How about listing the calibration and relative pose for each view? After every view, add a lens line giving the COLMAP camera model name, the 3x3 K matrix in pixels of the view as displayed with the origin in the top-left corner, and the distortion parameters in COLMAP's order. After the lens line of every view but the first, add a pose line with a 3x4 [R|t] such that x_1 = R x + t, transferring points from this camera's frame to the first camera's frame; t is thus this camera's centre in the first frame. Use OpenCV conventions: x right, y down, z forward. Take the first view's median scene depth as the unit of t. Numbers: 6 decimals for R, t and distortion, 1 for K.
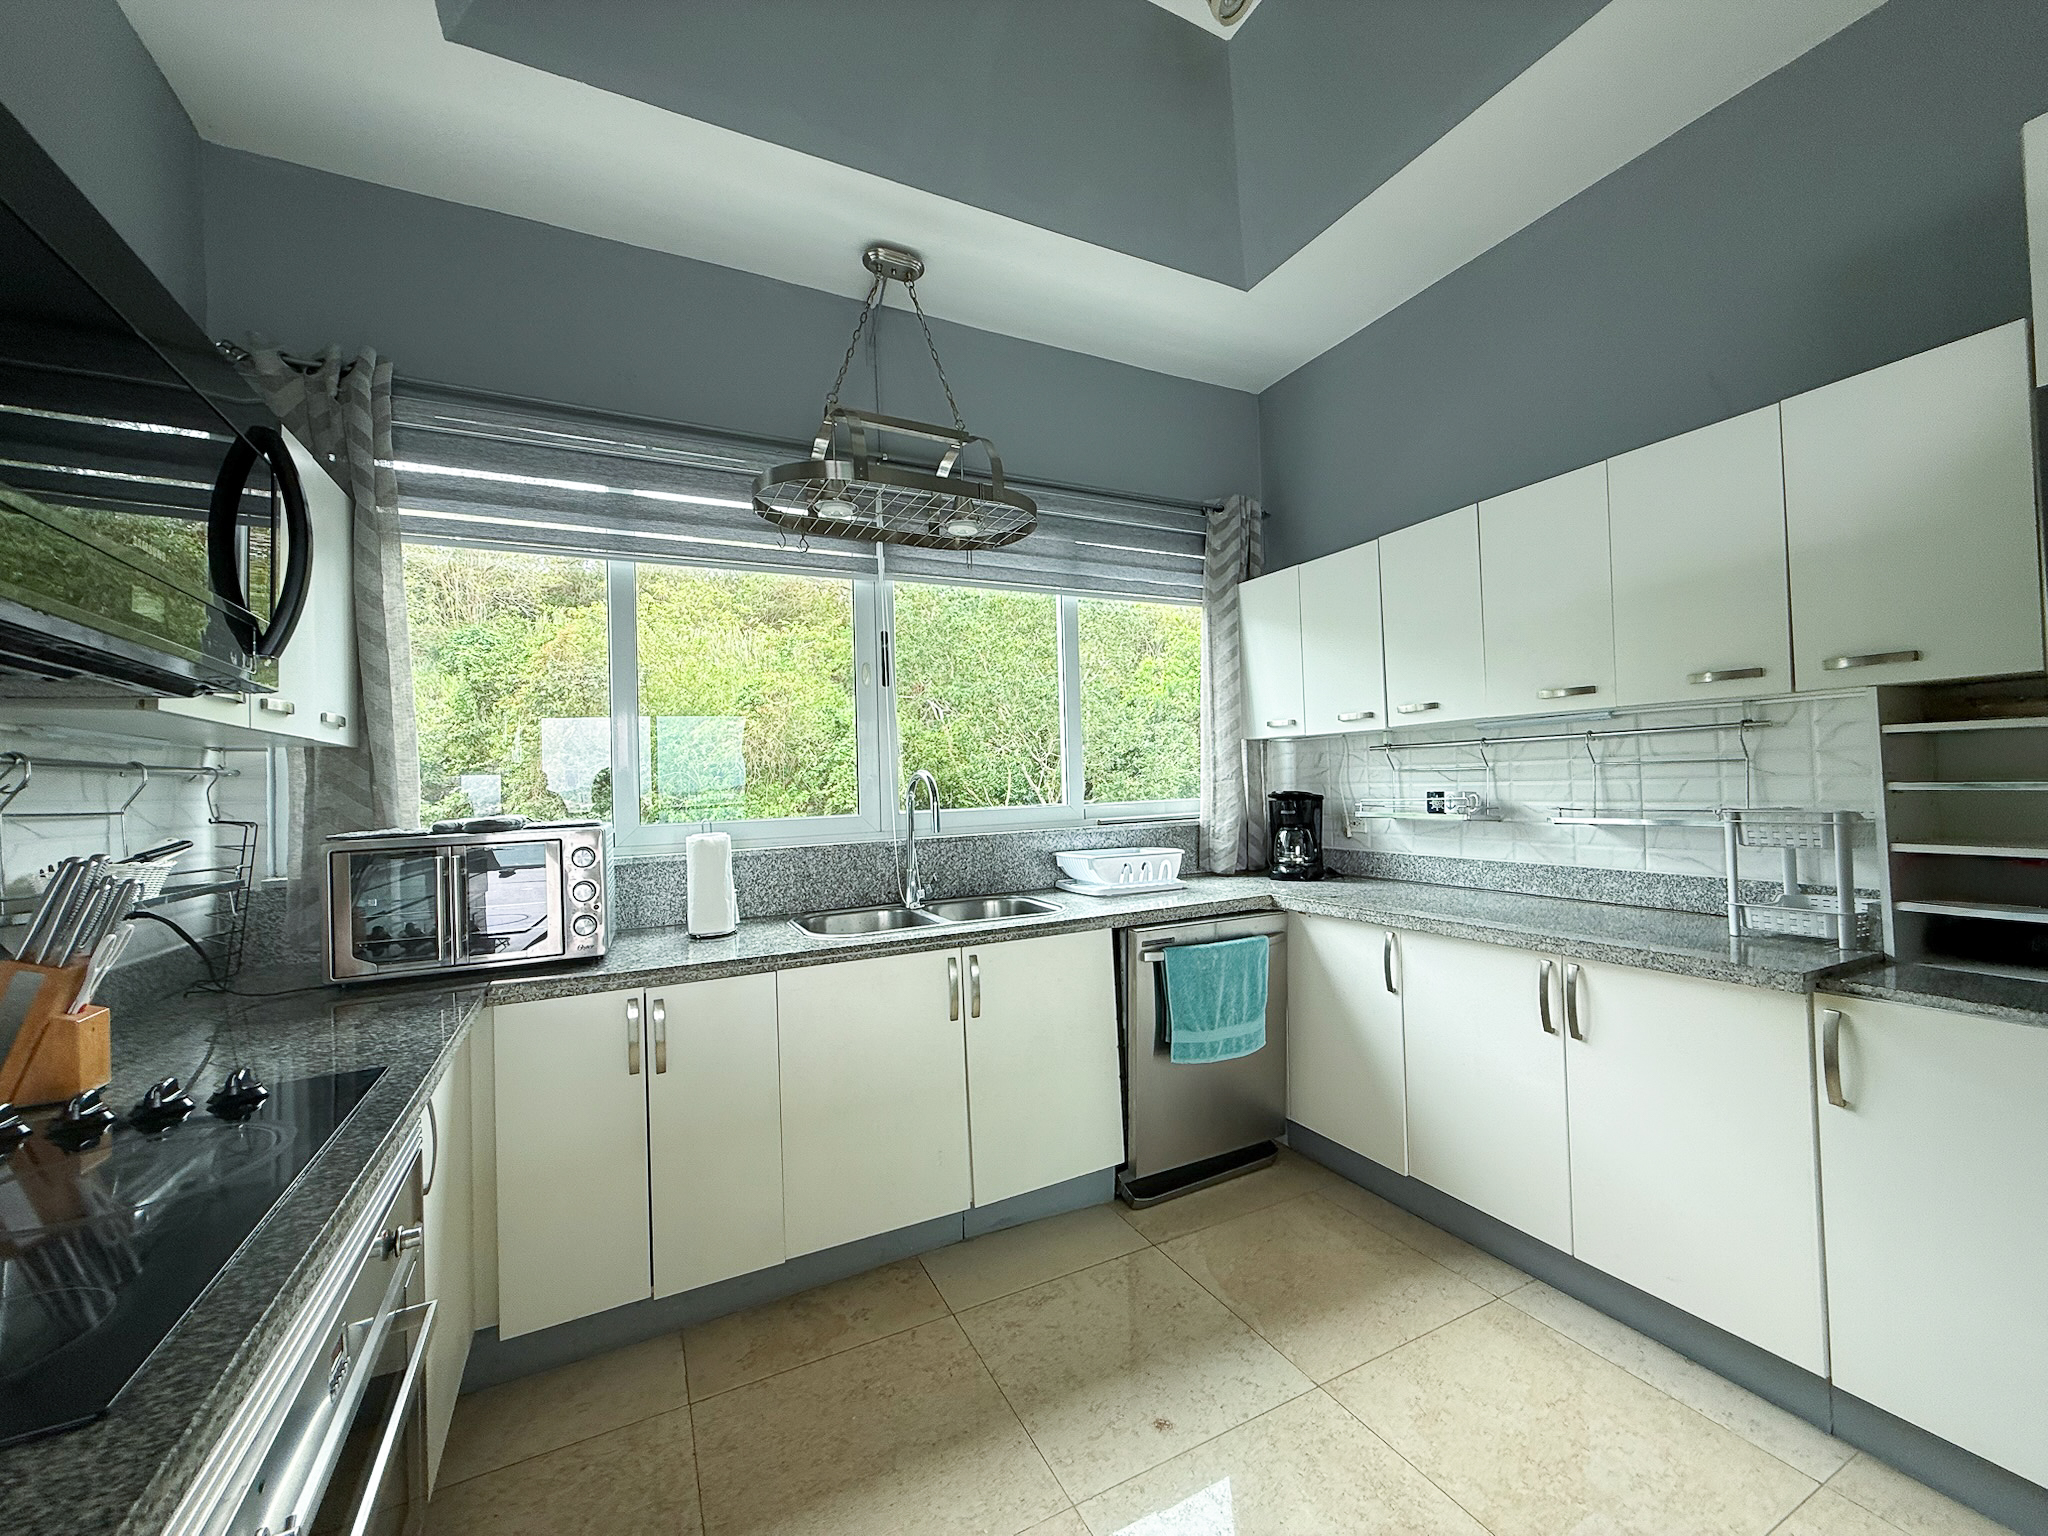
lens RADIAL K [[812.3, 0, 1024.0], [0, 812.3, 768.0], [0, 0, 1]] dist [-0.000281, 0.000370]
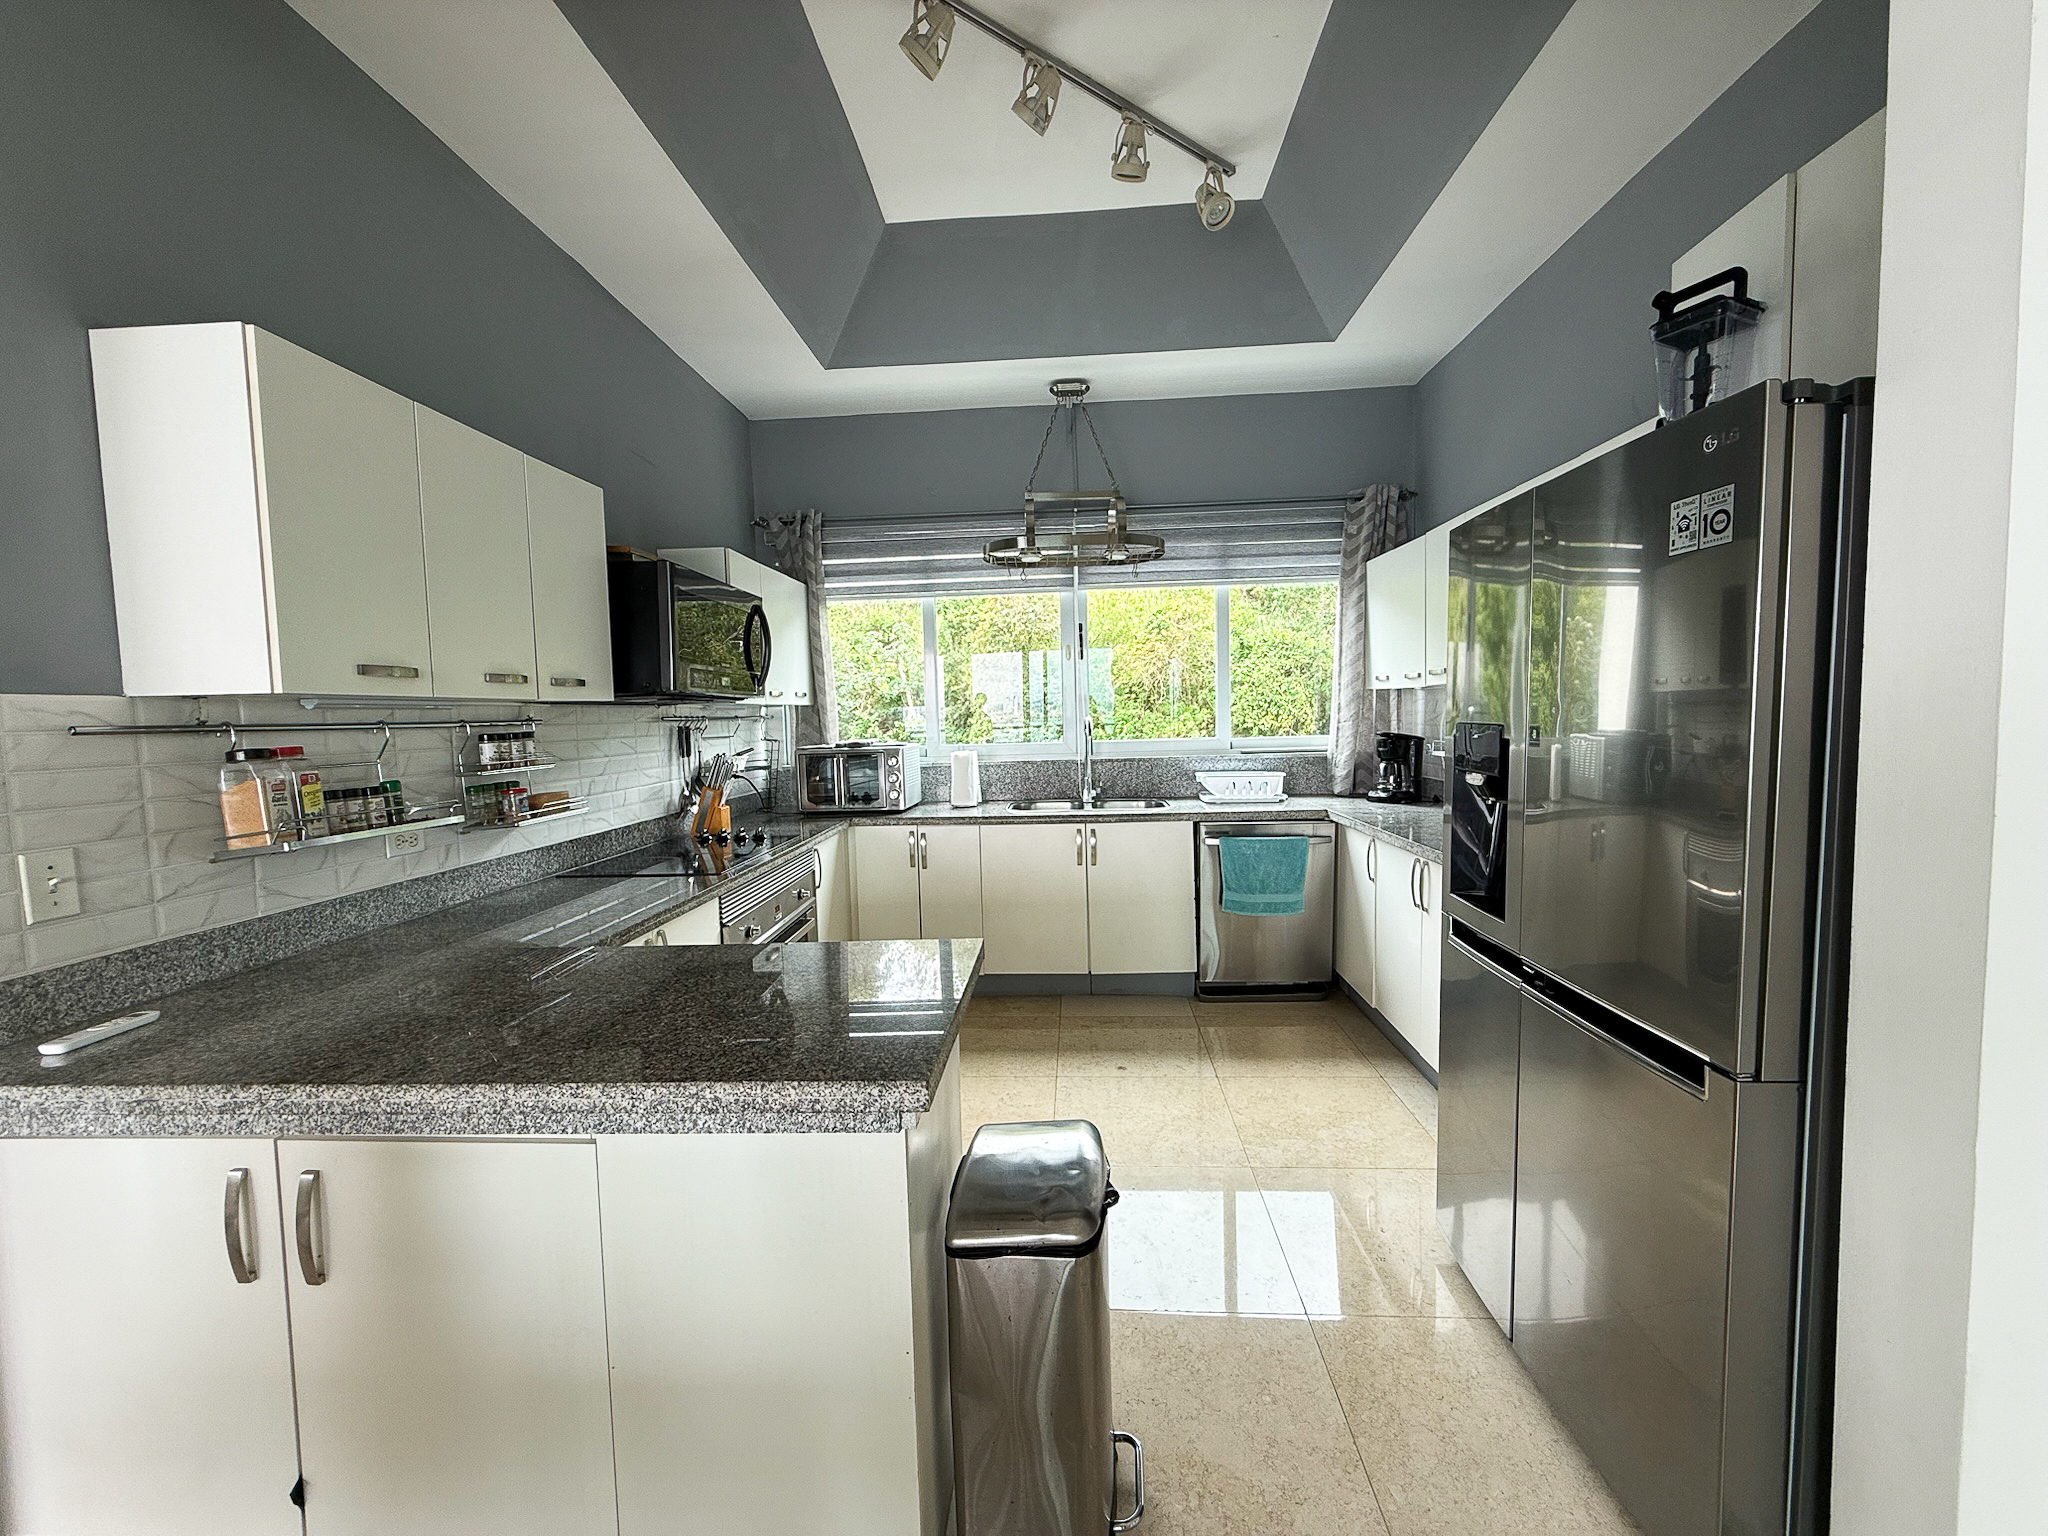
lens RADIAL K [[812.3, 0, 1024.0], [0, 812.3, 768.0], [0, 0, 1]] dist [-0.000281, 0.000370]
pose [[0.865979, 0.043137, -0.498217, 0.562054], [0.008250, 0.994905, 0.100482, -0.056316], [0.500013, -0.091125, 0.861211, -0.439458]]
